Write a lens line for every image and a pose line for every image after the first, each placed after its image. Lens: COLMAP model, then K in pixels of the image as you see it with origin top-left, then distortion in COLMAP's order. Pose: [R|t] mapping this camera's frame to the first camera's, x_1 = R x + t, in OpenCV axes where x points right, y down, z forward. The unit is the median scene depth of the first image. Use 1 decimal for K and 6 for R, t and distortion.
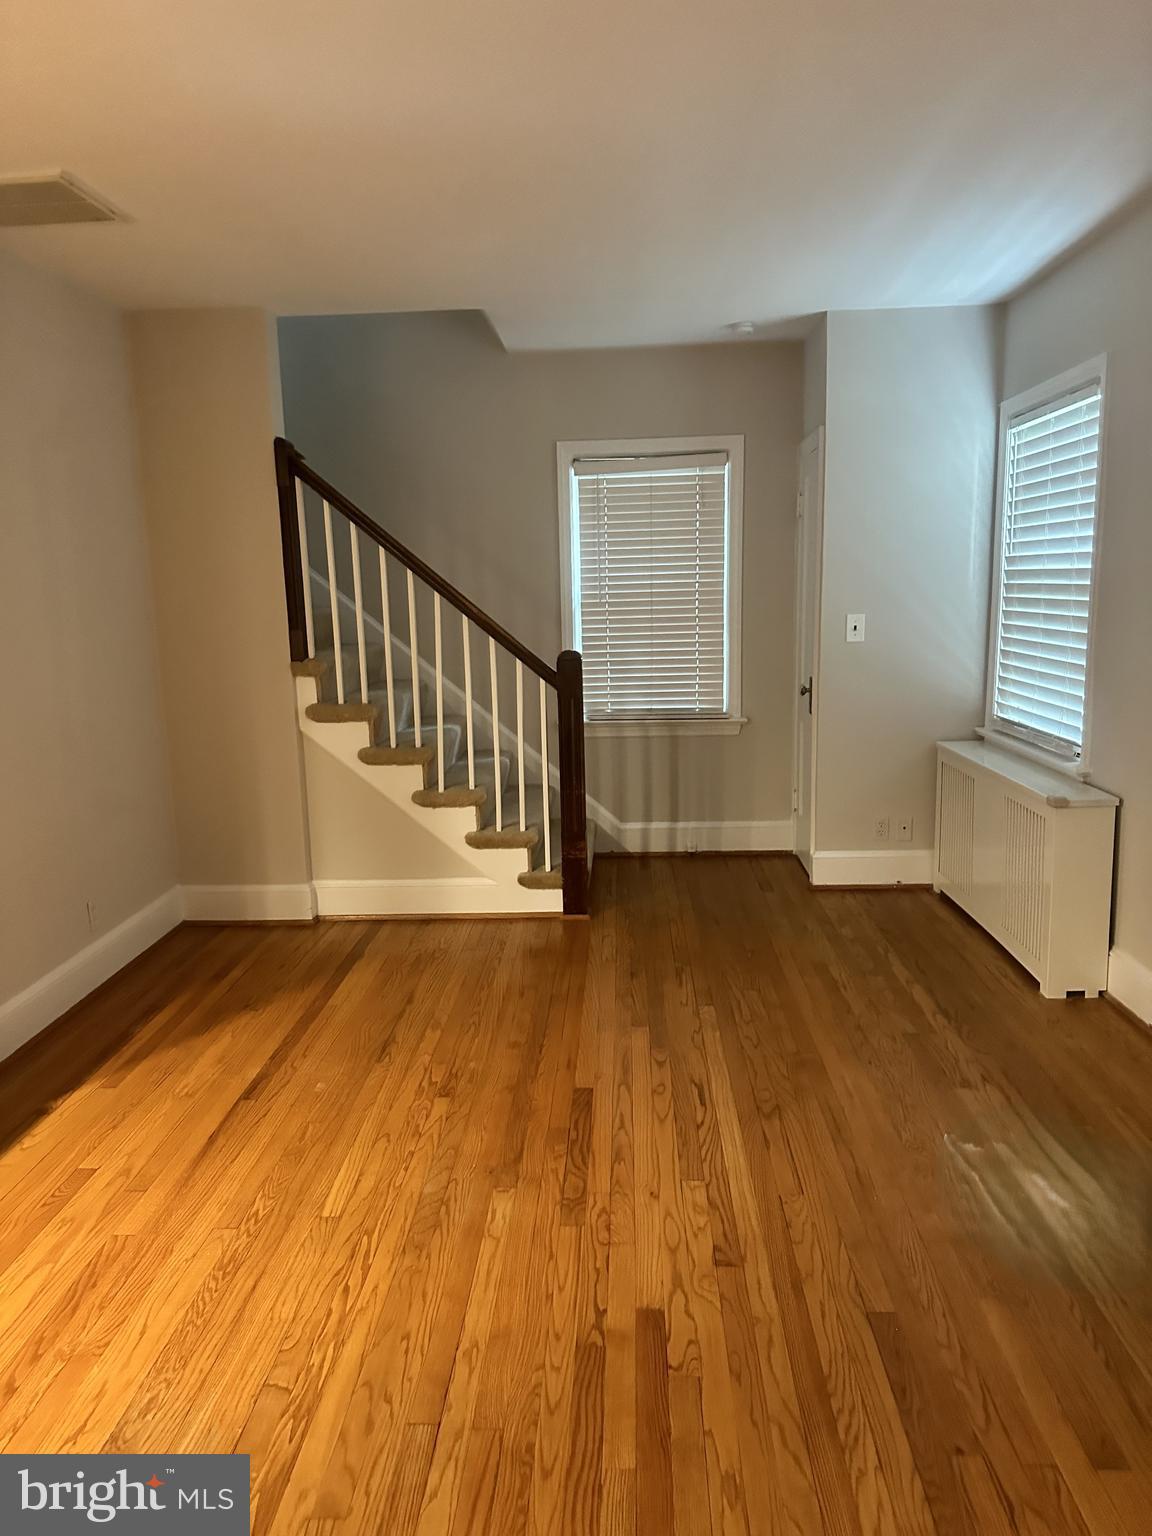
lens RADIAL K [[1097.6, 0, 575.4], [0, 1097.6, 767.7], [0, 0, 1]] dist [-0.015376, -0.016093]
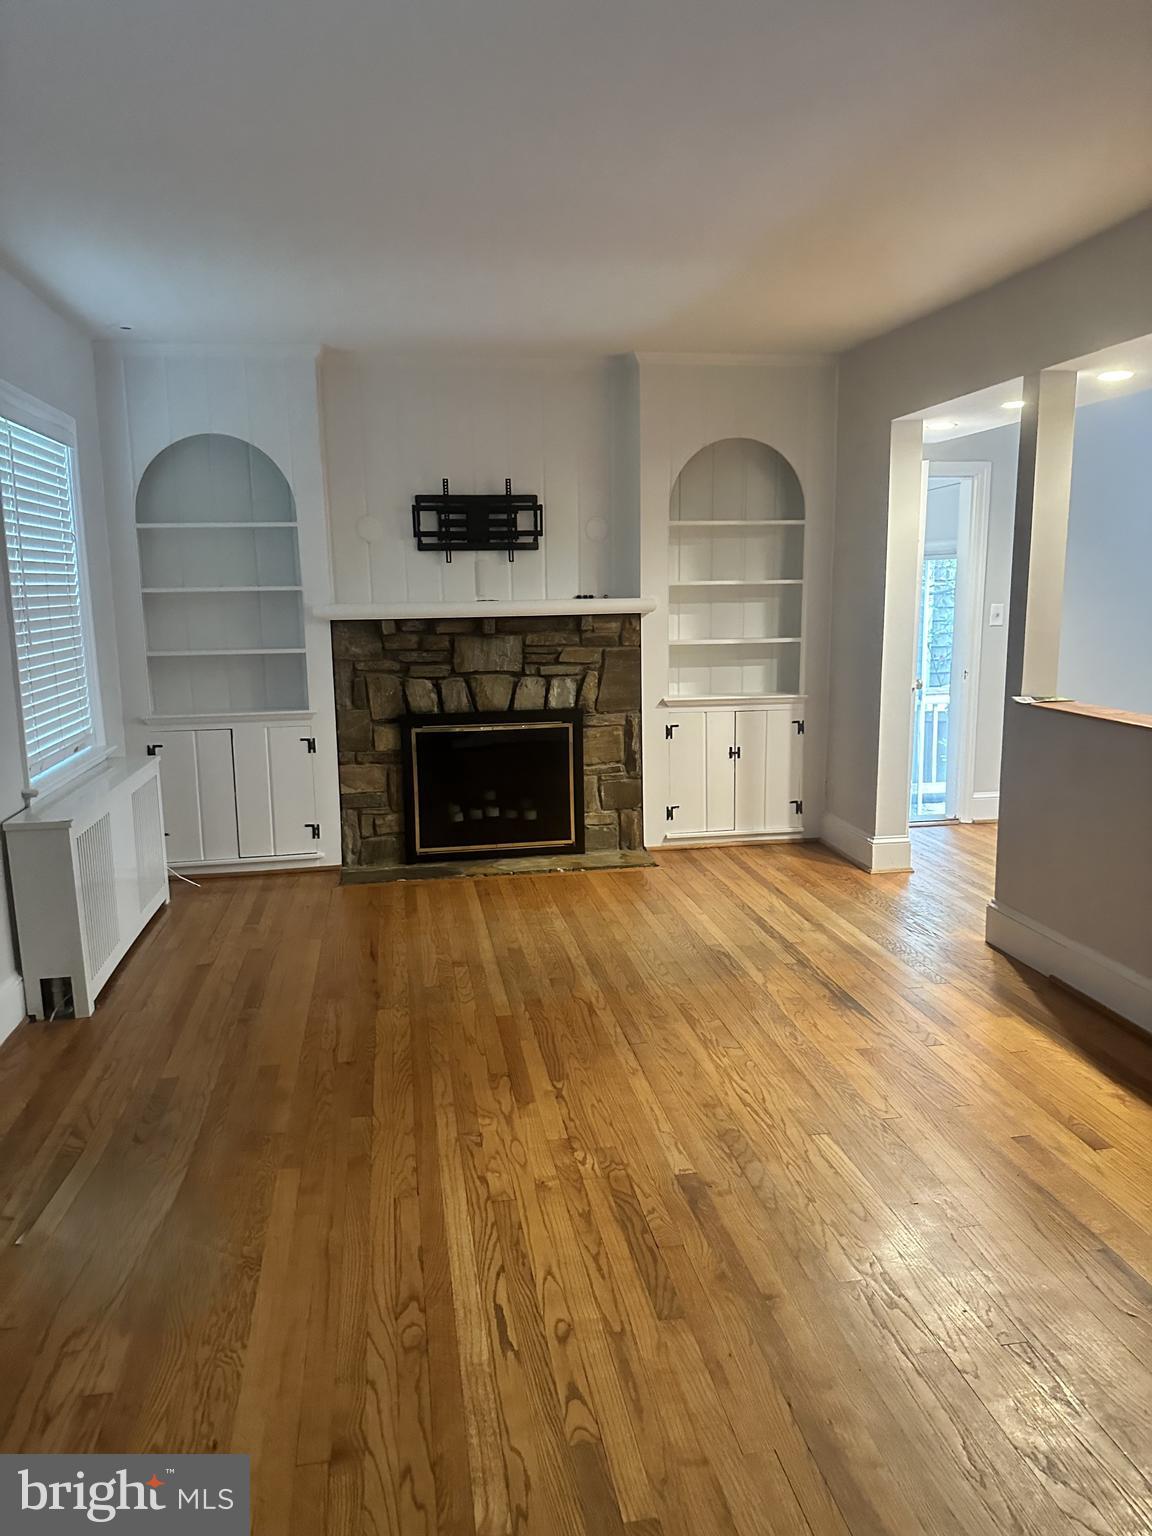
lens RADIAL K [[1097.6, 0, 576.5], [0, 1097.6, 770.0], [0, 0, 1]] dist [-0.015376, -0.016093]
pose [[-0.976205, 0.075504, -0.203280, 0.212817], [0.005560, 0.945832, 0.324609, -0.304271], [0.216778, 0.315755, -0.923746, 1.789285]]
